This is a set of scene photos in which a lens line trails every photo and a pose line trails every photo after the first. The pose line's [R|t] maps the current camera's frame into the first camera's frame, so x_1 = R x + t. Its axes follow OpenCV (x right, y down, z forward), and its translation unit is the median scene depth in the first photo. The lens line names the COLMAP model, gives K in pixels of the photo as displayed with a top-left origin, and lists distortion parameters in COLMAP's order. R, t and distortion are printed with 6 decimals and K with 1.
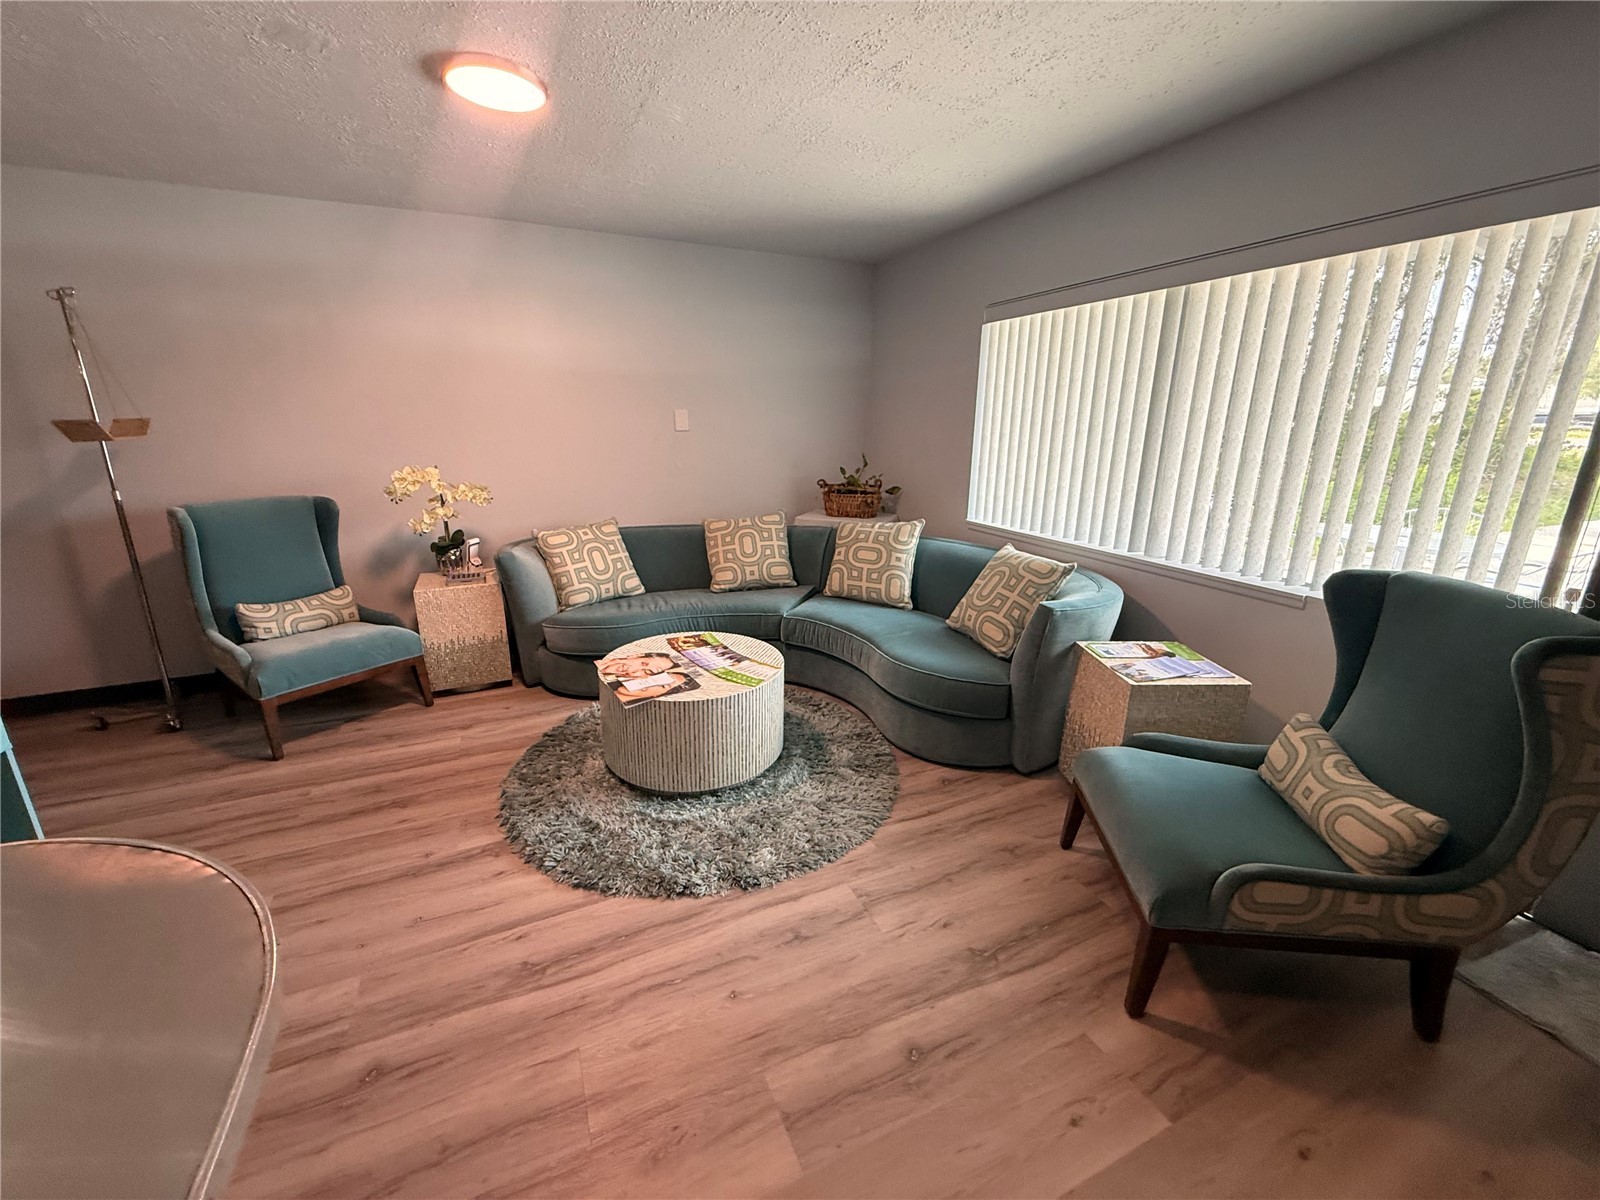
lens RADIAL K [[636.1, 0, 794.9], [0, 636.1, 598.0], [0, 0, 1]] dist [-0.001510, -0.000592]
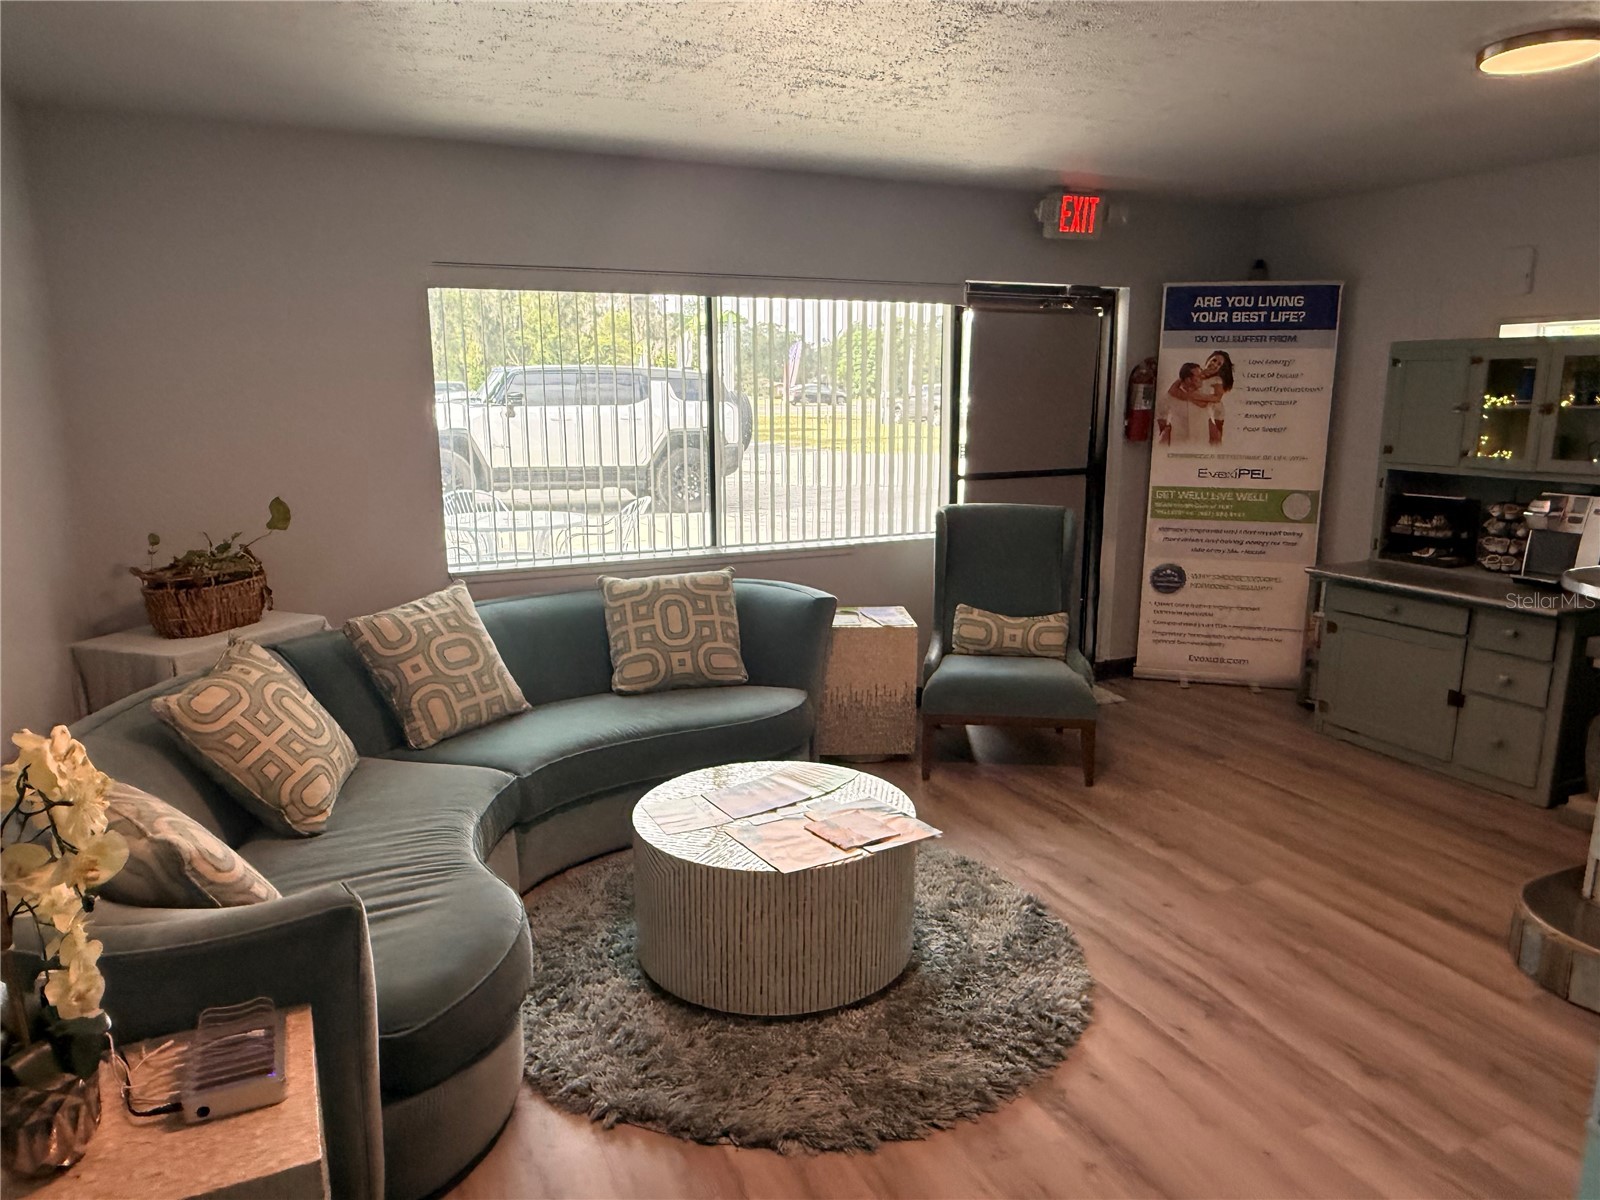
lens RADIAL K [[1068.4, 0, 800.0], [0, 1068.4, 600.0], [0, 0, 1]] dist [0.002928, 0.000059]
pose [[-0.023850, -0.203870, 0.978707, -1.152252], [0.273866, 0.940203, 0.202523, -0.306343], [-0.961472, 0.272865, 0.033409, 0.857209]]
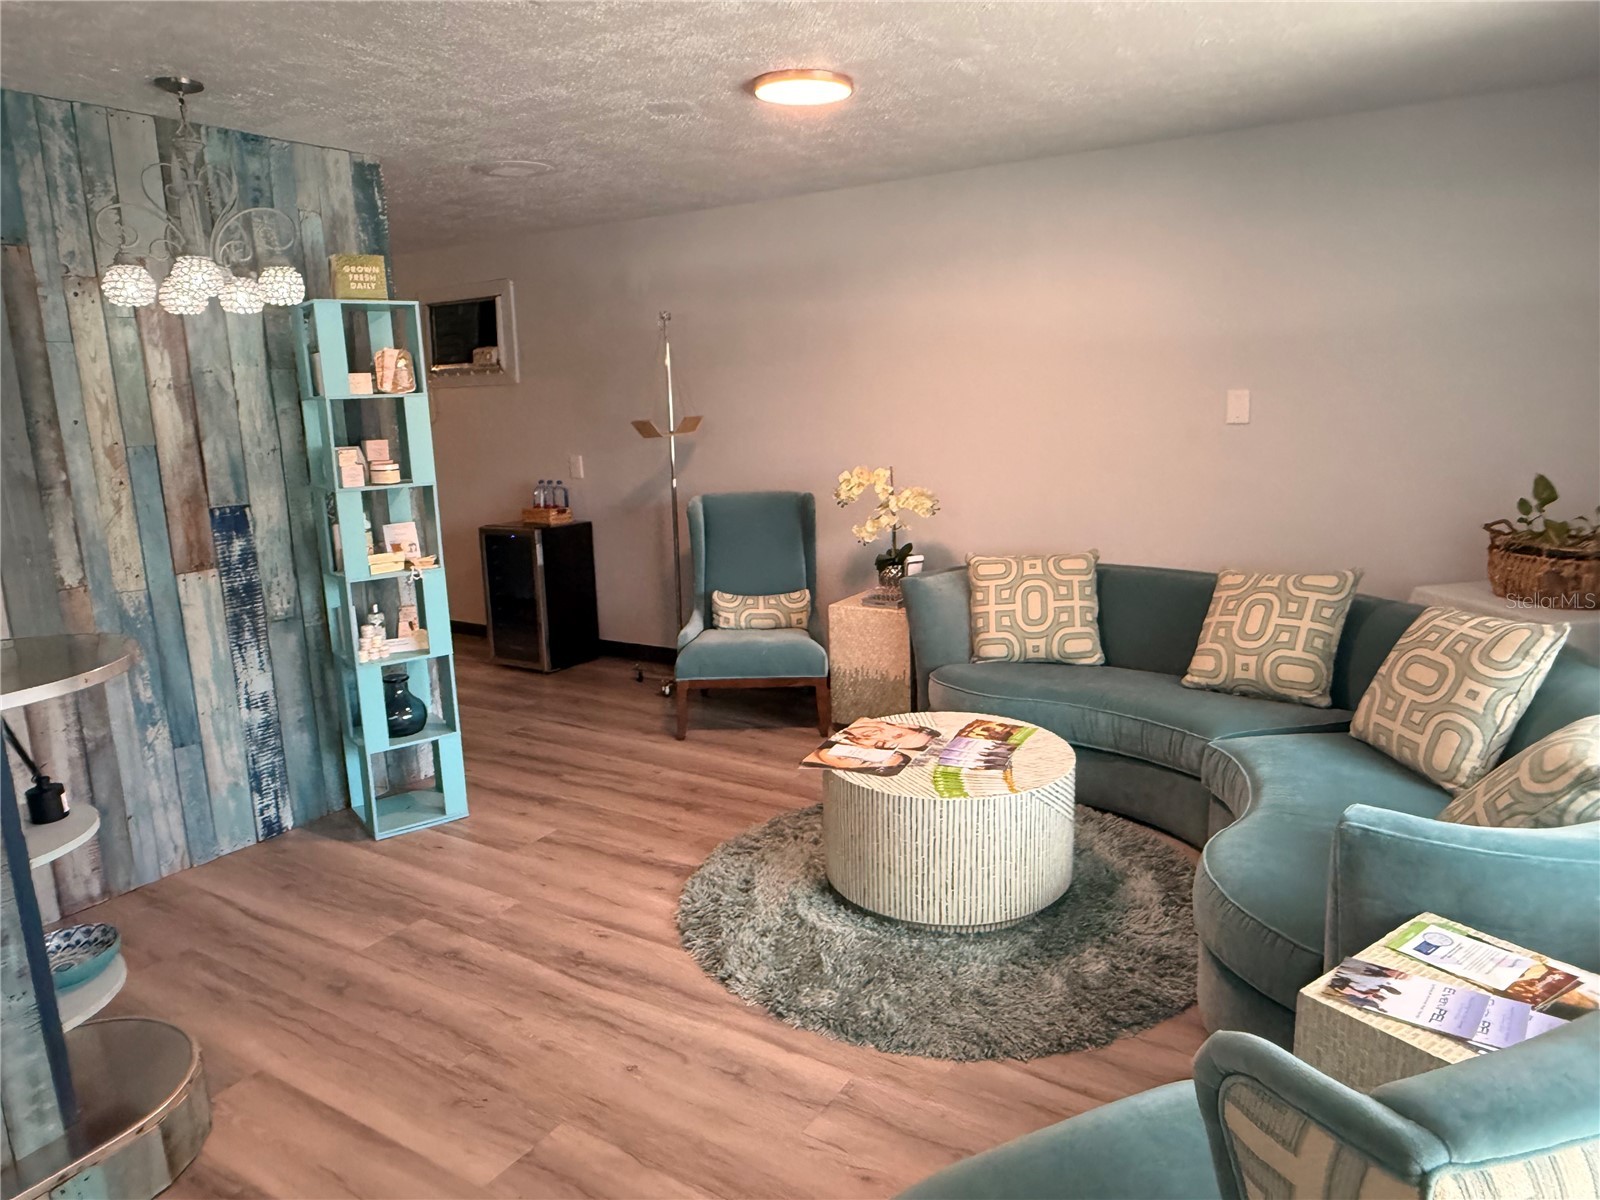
lens RADIAL K [[1068.4, 0, 800.0], [0, 1068.4, 600.0], [0, 0, 1]] dist [0.002928, 0.000059]
pose [[0.543578, 0.145672, -0.826621, 0.719745], [-0.194326, 0.979909, 0.044899, -0.090045], [0.816554, 0.136228, 0.560965, 0.144702]]
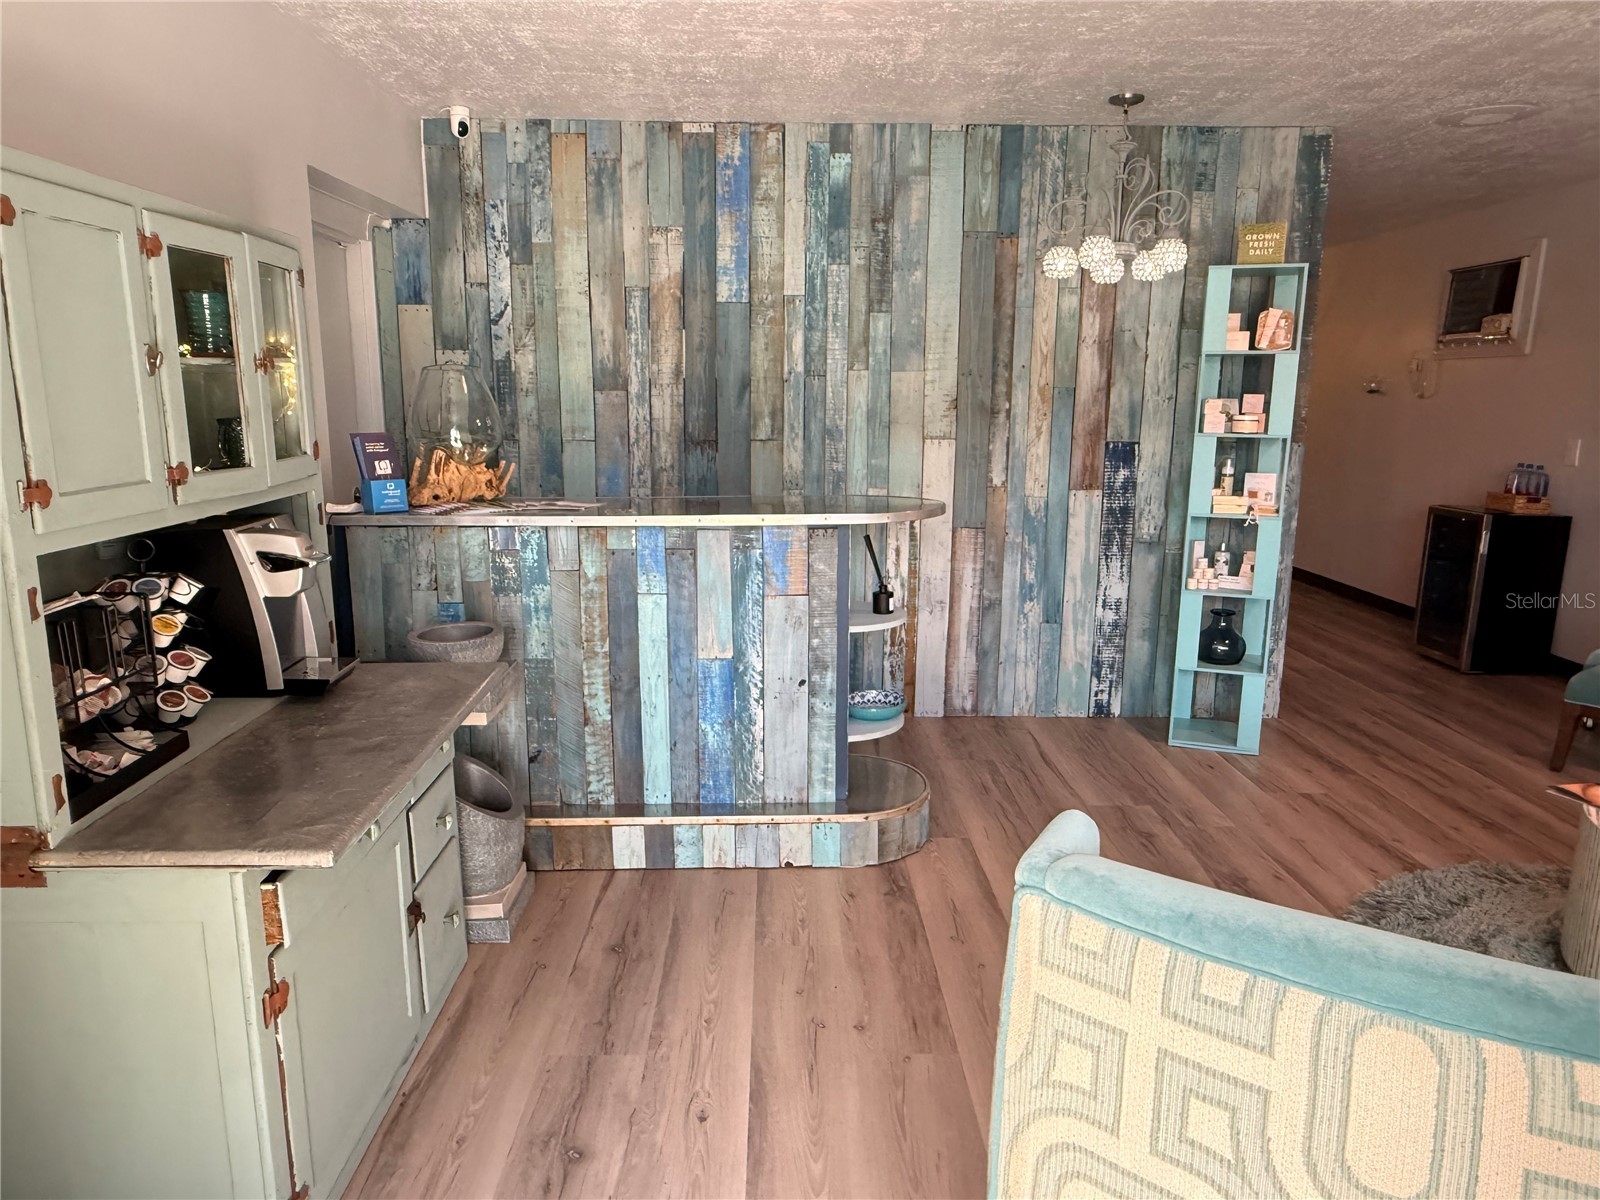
lens RADIAL K [[1063.0, 0, 778.6], [0, 1063.0, 601.3], [0, 0, 1]] dist [-0.000703, -0.000597]
pose [[-0.407576, 0.177208, -0.895812, 0.926180], [-0.254254, 0.920177, 0.297708, -0.132113], [0.877062, 0.349103, -0.329986, 0.460849]]
